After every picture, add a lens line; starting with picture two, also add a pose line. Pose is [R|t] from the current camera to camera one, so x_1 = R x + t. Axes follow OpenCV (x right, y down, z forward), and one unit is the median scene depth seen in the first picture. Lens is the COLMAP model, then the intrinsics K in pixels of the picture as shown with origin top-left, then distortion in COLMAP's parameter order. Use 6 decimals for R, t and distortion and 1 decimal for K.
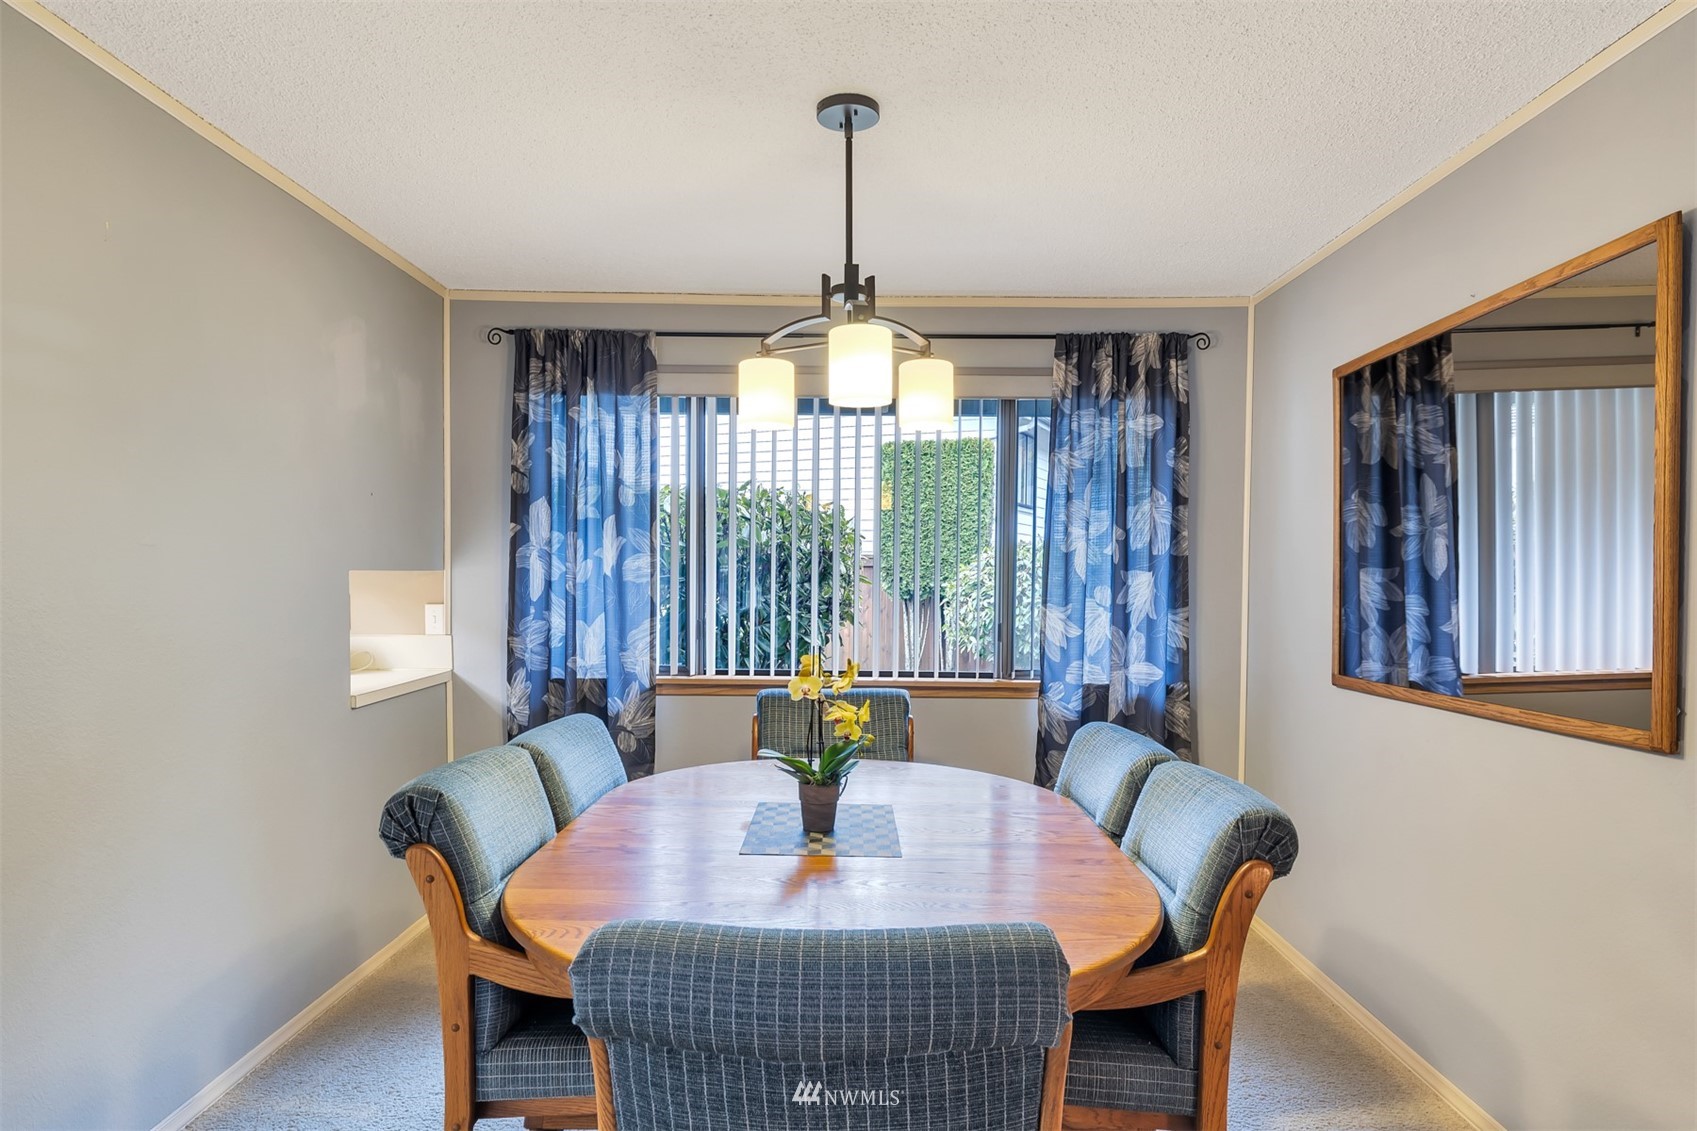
lens RADIAL K [[994.9, 0, 845.0], [0, 994.9, 612.4], [0, 0, 1]] dist [-0.001440, -0.002681]
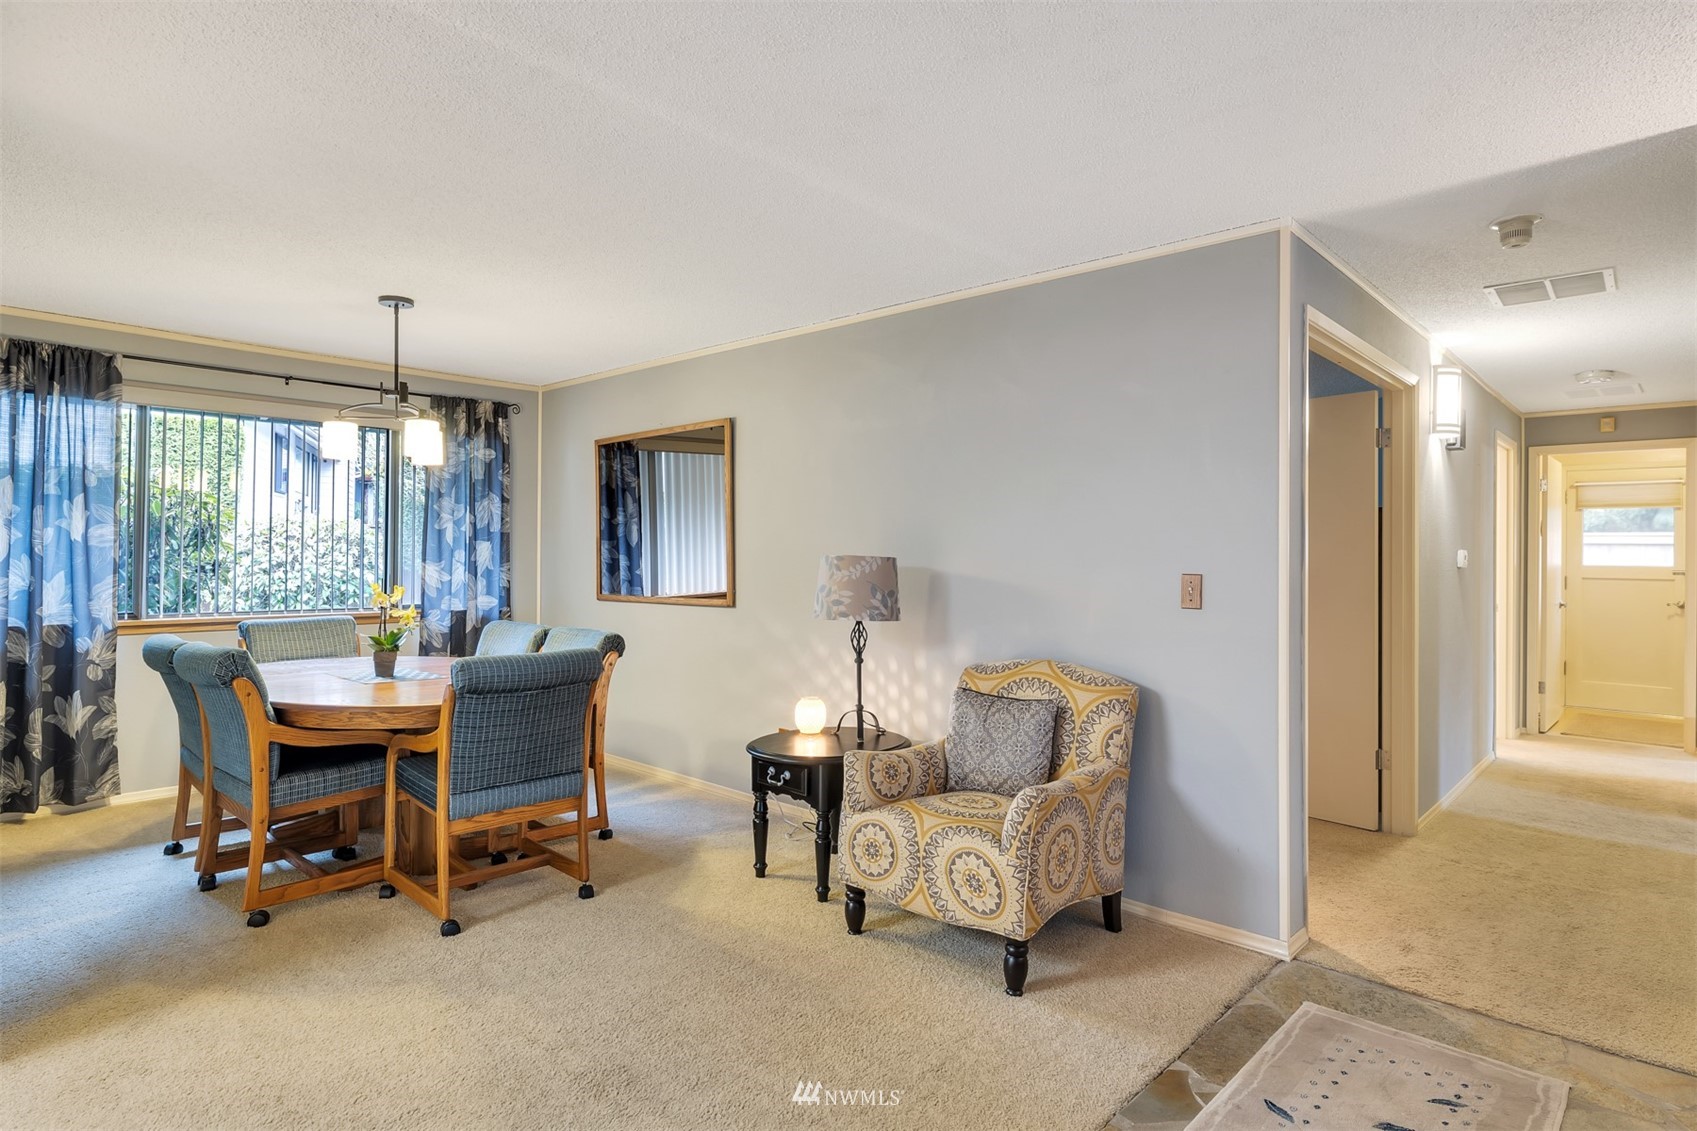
lens RADIAL K [[911.0, 0, 849.1], [0, 911.0, 557.3], [0, 0, 1]] dist [-0.002342, -0.000370]
pose [[0.671697, -0.004478, 0.740813, -0.426912], [0.024061, 0.999586, -0.015775, 0.024665], [-0.740436, 0.028421, 0.671526, -0.488235]]
